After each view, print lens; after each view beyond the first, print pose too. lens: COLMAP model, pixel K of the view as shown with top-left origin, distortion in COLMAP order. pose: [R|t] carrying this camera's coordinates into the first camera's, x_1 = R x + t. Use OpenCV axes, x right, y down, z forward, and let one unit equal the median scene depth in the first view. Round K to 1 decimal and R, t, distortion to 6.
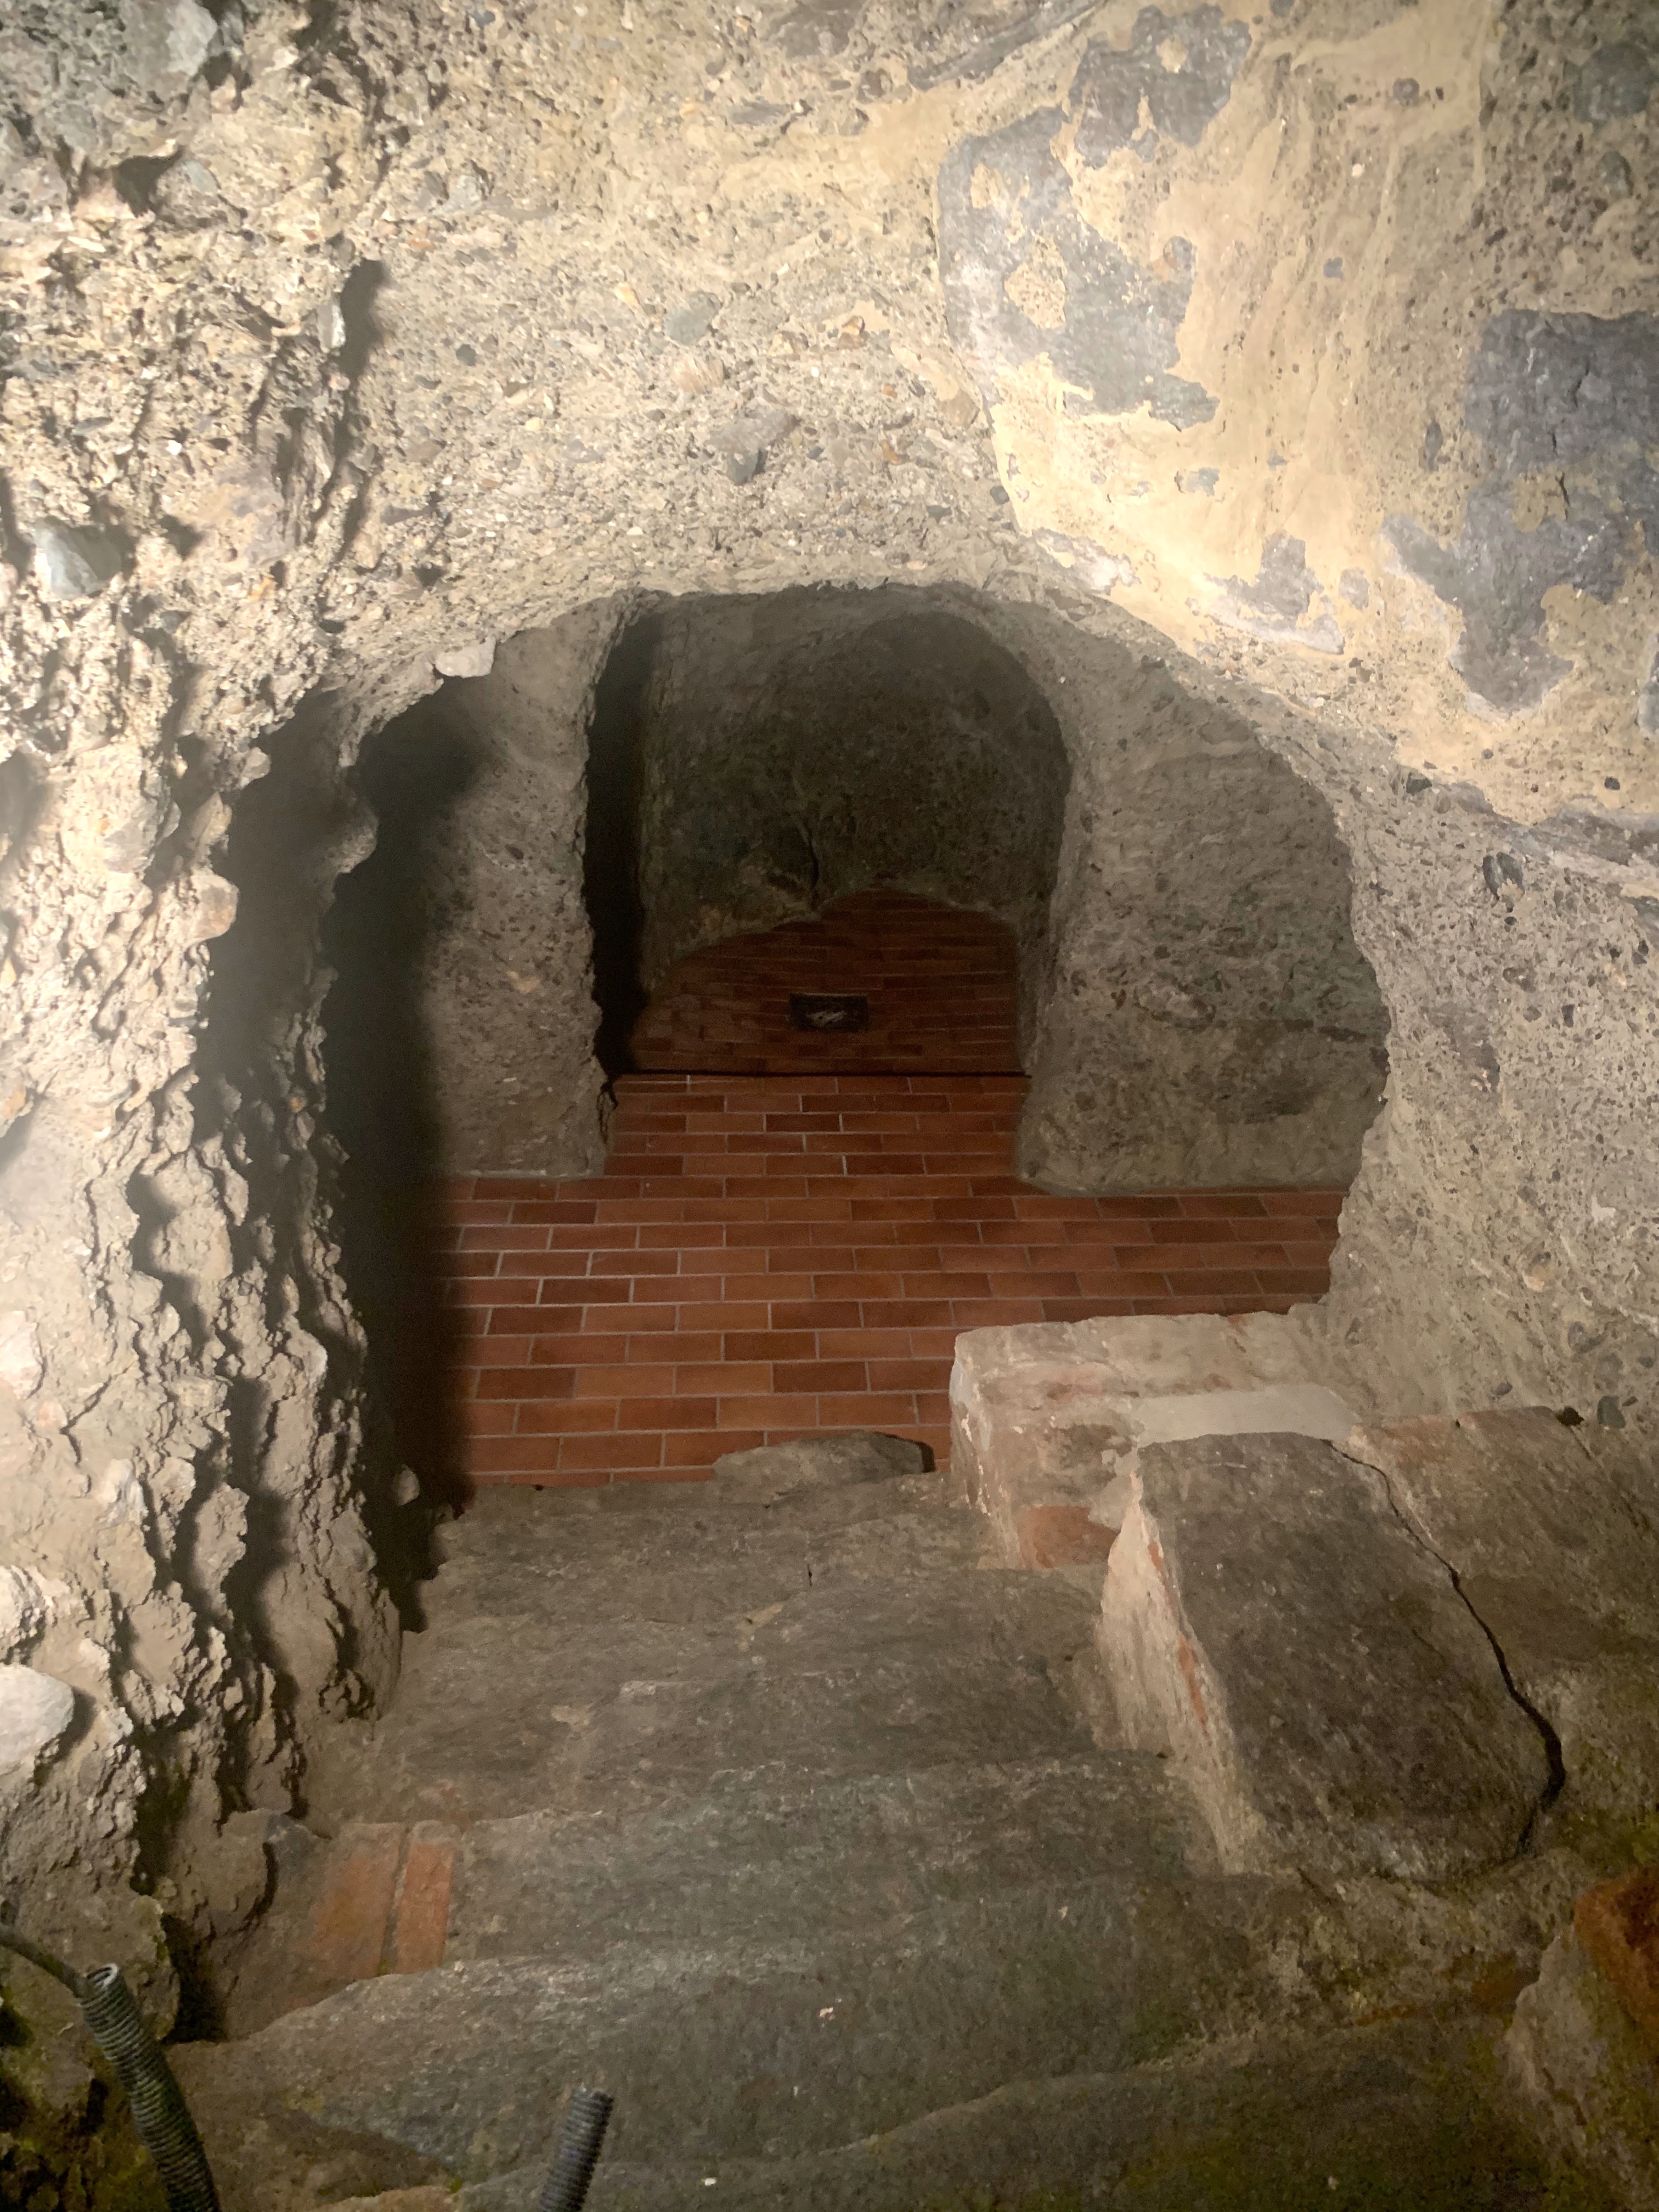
lens RADIAL K [[1690.4, 0, 821.2], [0, 1690.4, 1107.9], [0, 0, 1]] dist [0.021651, -0.018880]
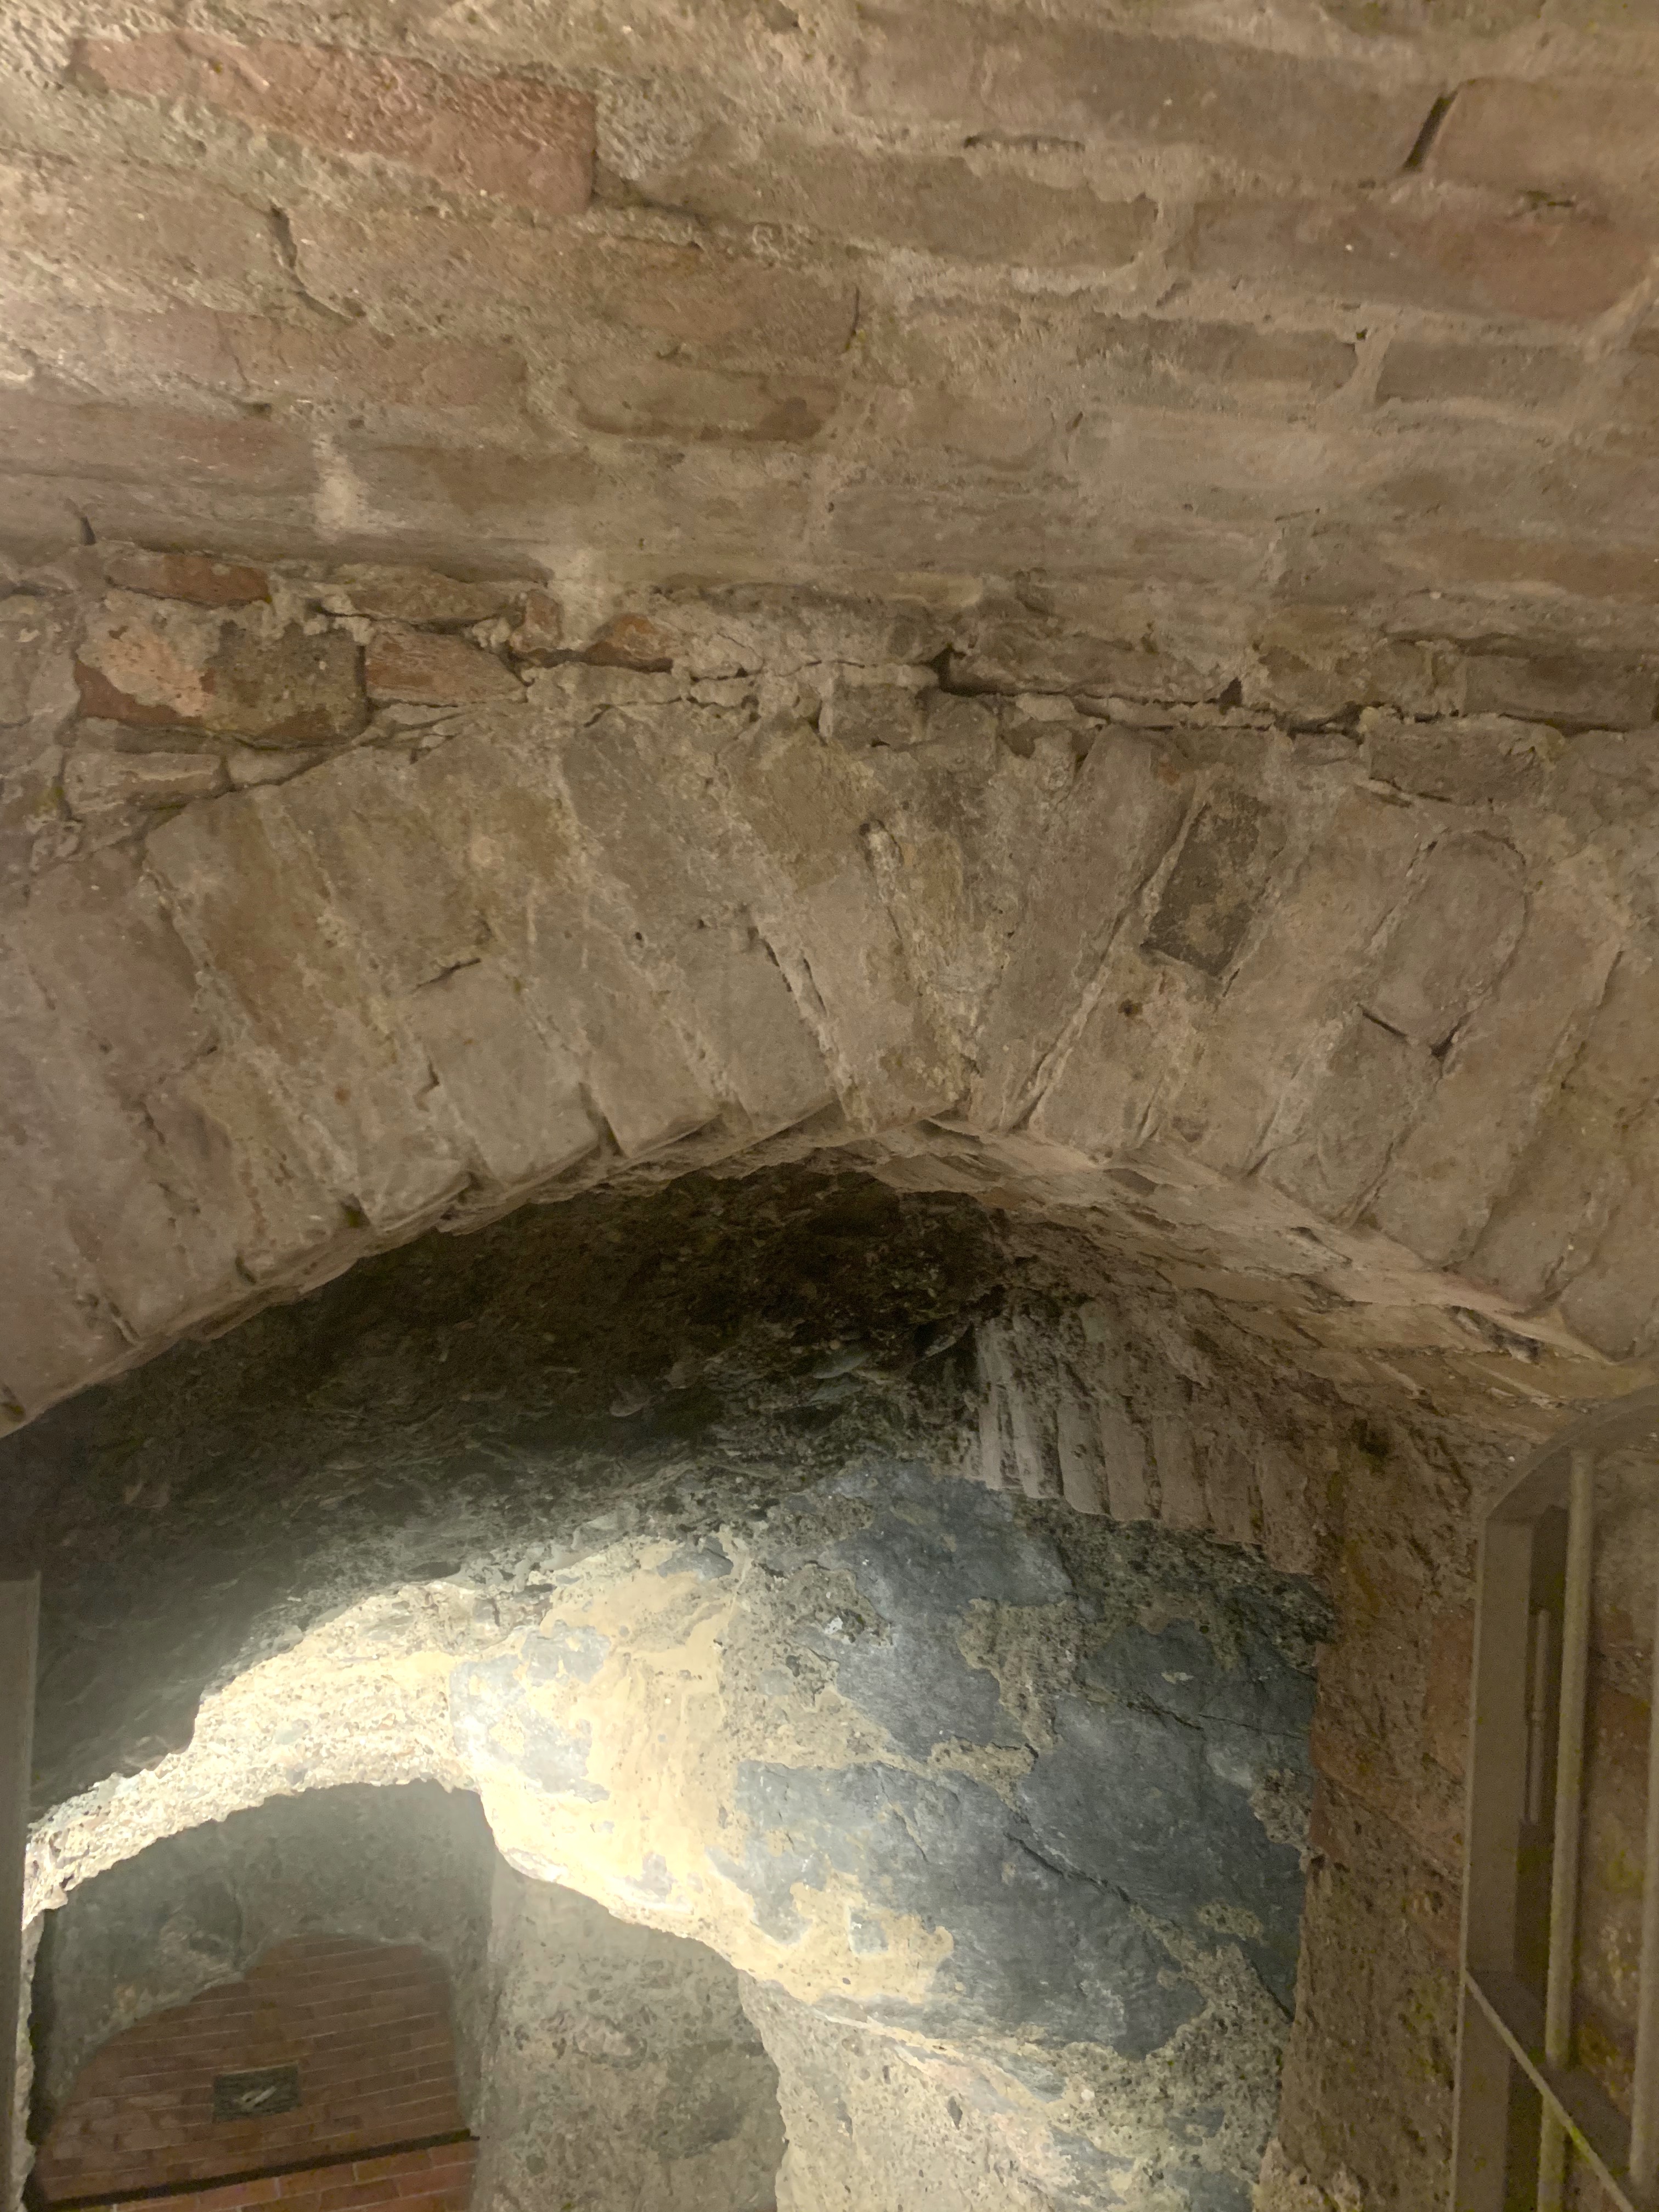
lens RADIAL K [[1690.4, 0, 829.6], [0, 1690.4, 1091.5], [0, 0, 1]] dist [0.021651, -0.018880]
pose [[0.938332, 0.020606, 0.345122, -0.159698], [0.159185, 0.860373, -0.484167, -0.113086], [-0.306910, 0.509248, 0.804035, -0.772080]]
